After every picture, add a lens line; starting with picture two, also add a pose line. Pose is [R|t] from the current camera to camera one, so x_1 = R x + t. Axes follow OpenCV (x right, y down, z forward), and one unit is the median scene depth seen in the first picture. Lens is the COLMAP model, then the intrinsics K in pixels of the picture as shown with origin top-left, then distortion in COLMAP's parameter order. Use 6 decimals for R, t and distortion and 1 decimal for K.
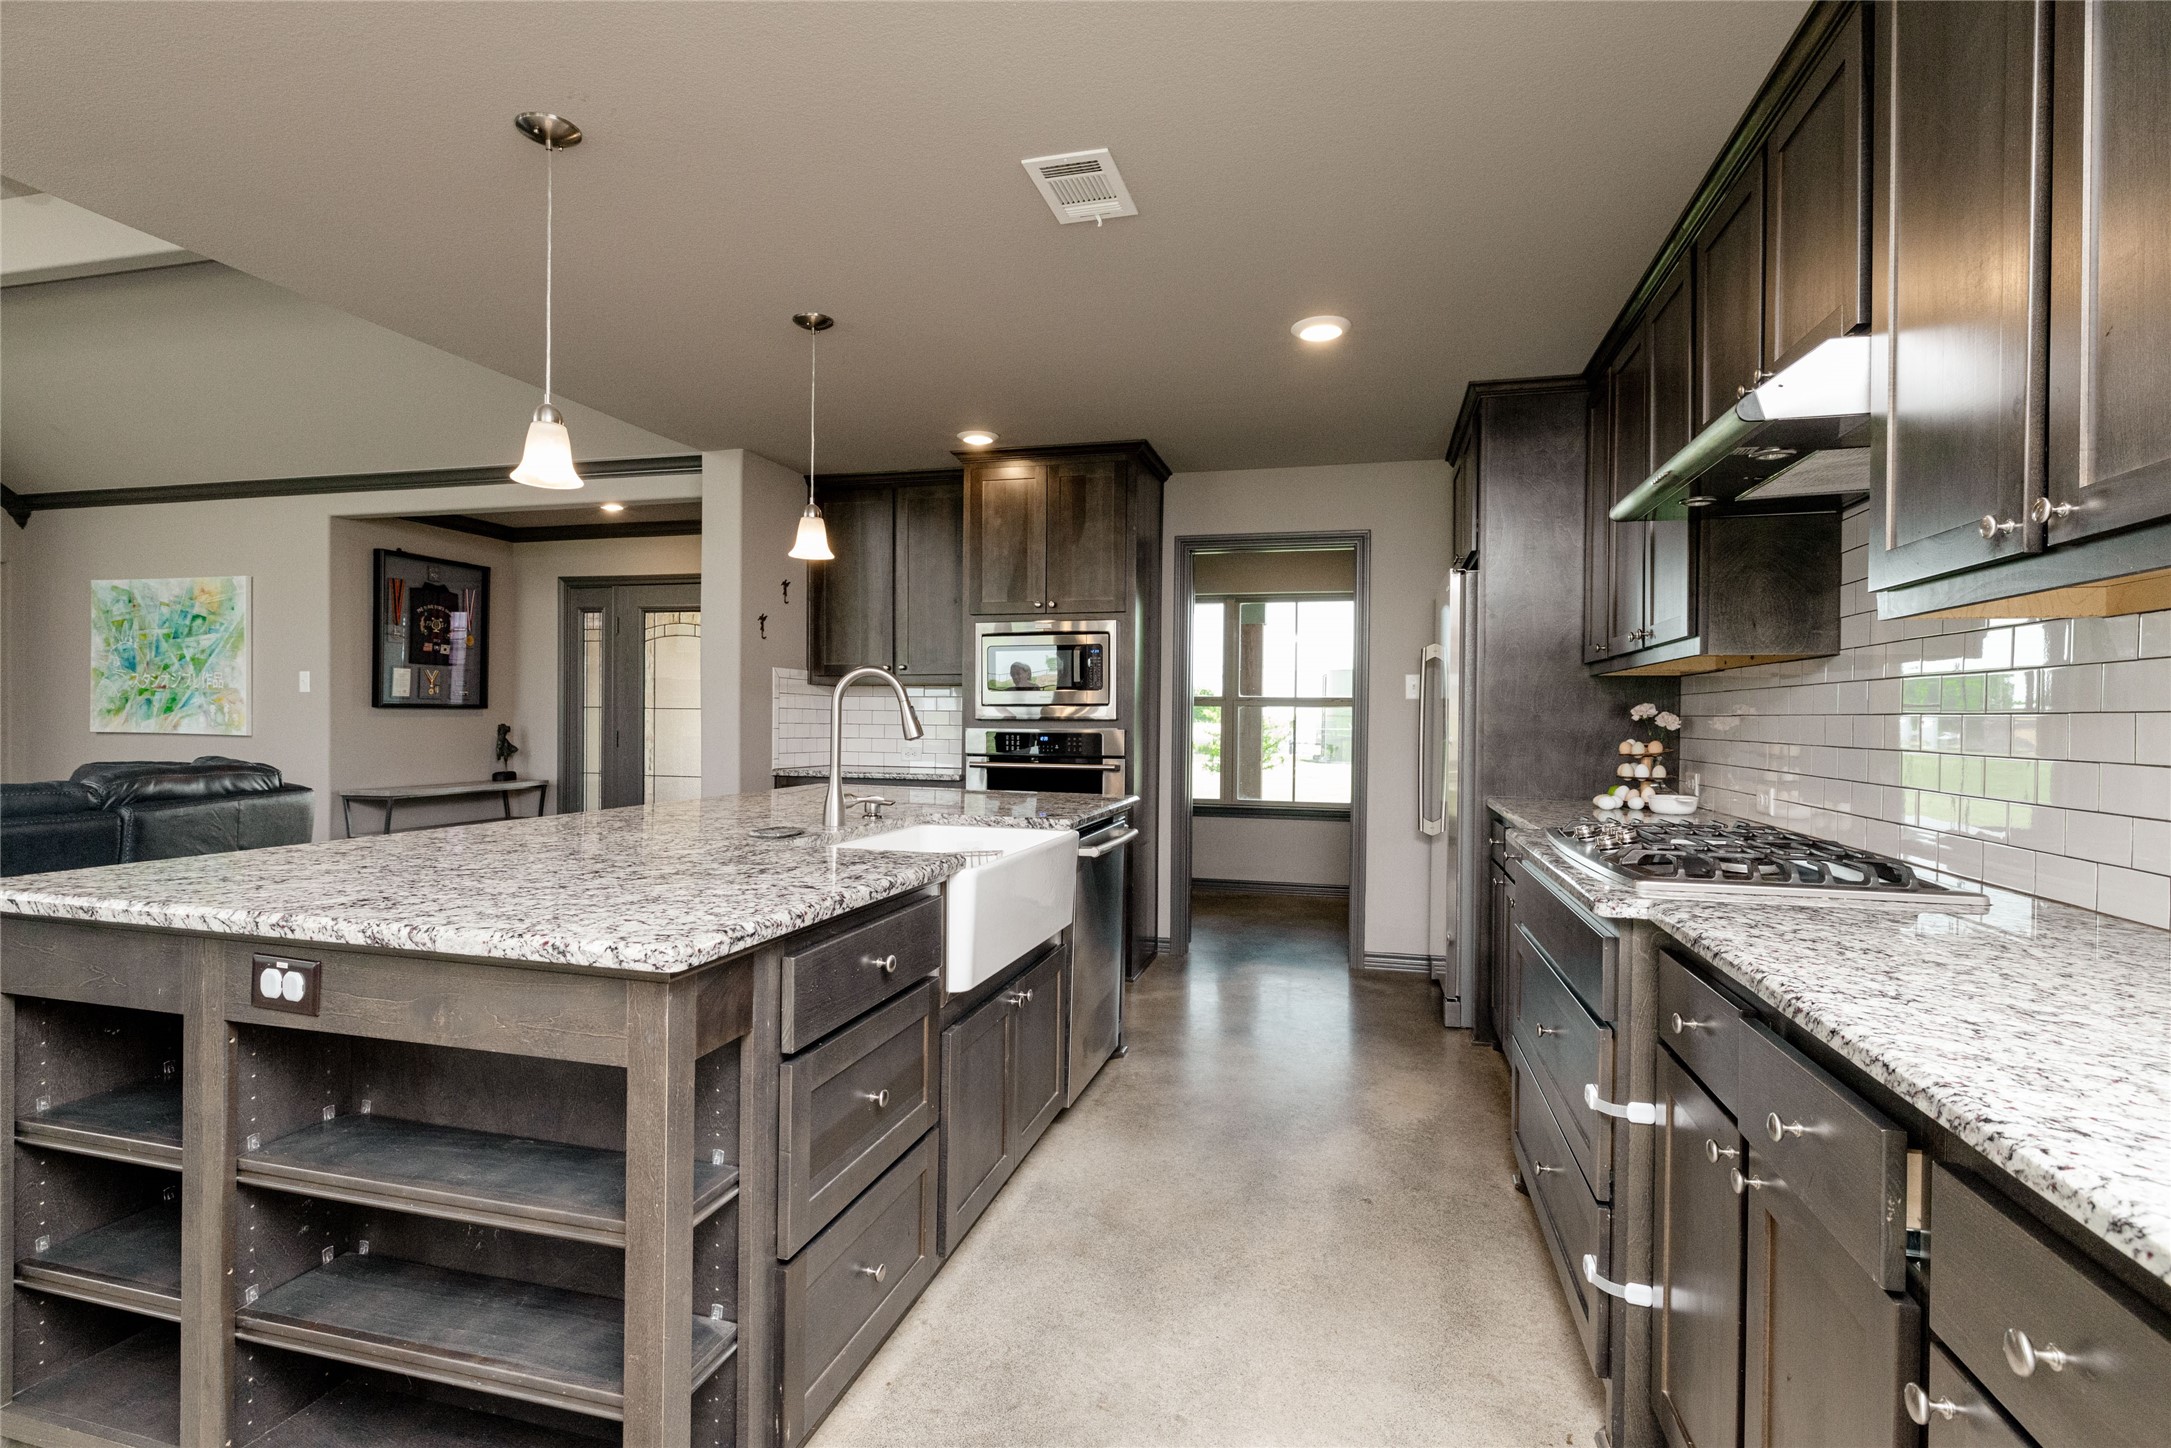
lens RADIAL K [[1053.5, 0, 1083.6], [0, 1053.5, 726.7], [0, 0, 1]] dist [0.000071, -0.000219]
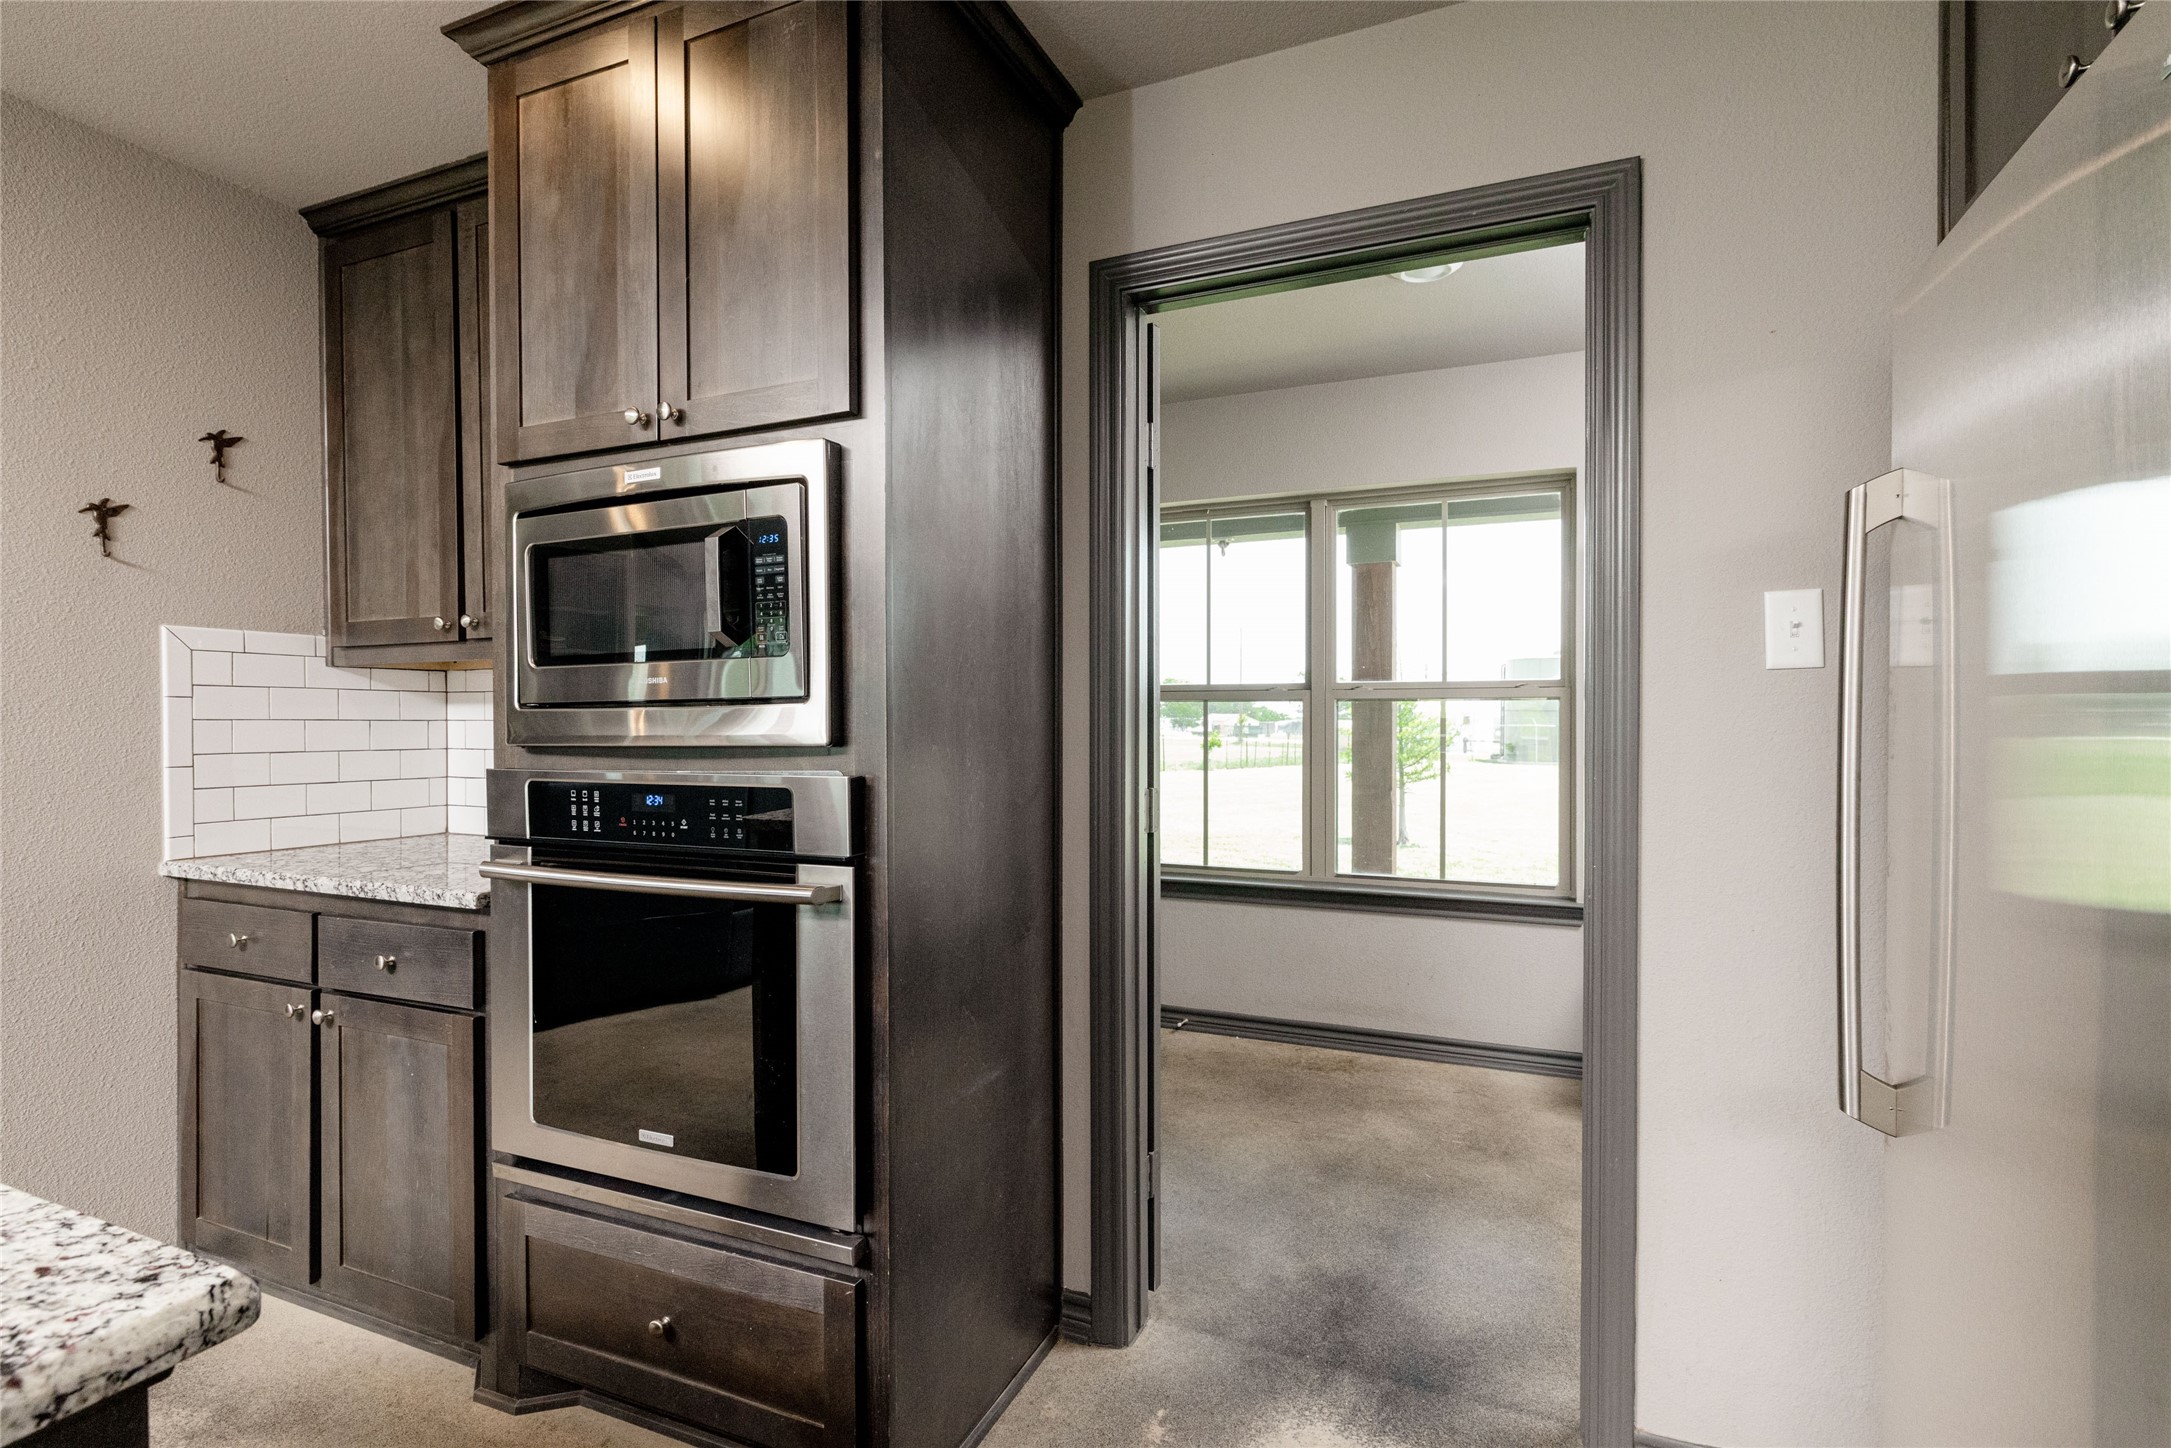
lens RADIAL K [[1053.5, 0, 1081.1], [0, 1053.5, 725.5], [0, 0, 1]] dist [0.000071, -0.000219]
pose [[0.987666, -0.012956, -0.156036, 0.146934], [0.013288, 0.999911, 0.001087, -0.011600], [0.156008, -0.003147, 0.987751, 0.641913]]
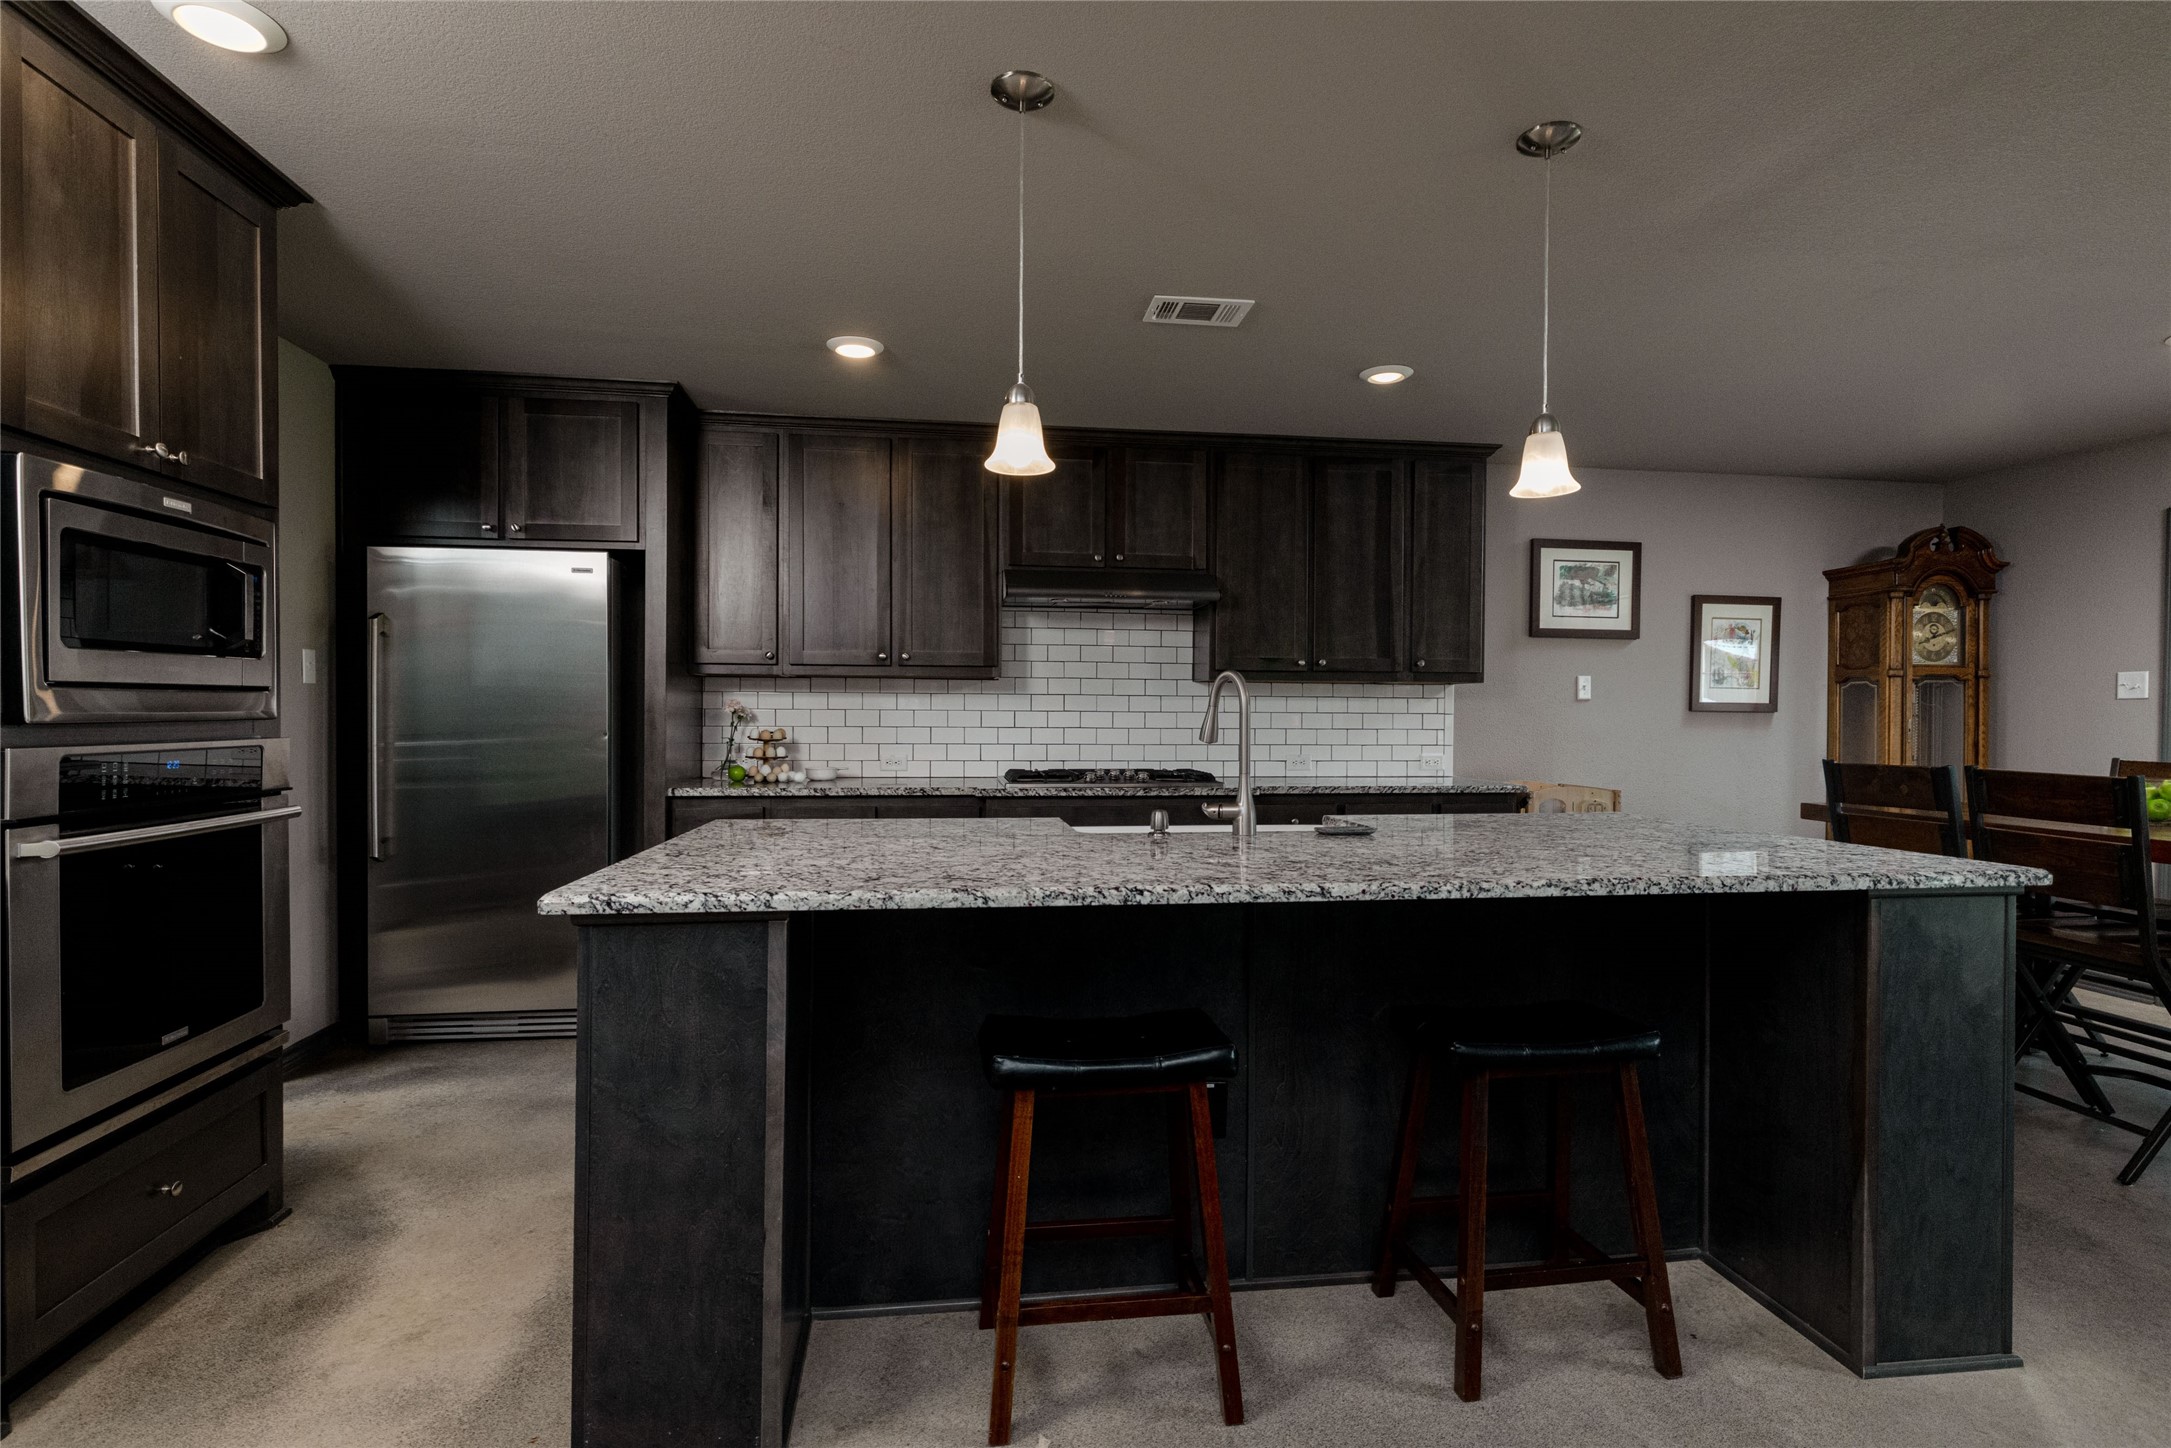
lens RADIAL K [[1053.5, 0, 1090.0], [0, 1053.5, 728.9], [0, 0, 1]] dist [0.000071, -0.000219]
pose [[-0.388351, -0.027209, 0.921110, -0.547298], [-0.004676, 0.999609, 0.027556, -0.016589], [-0.921500, 0.006395, -0.388327, 0.775315]]
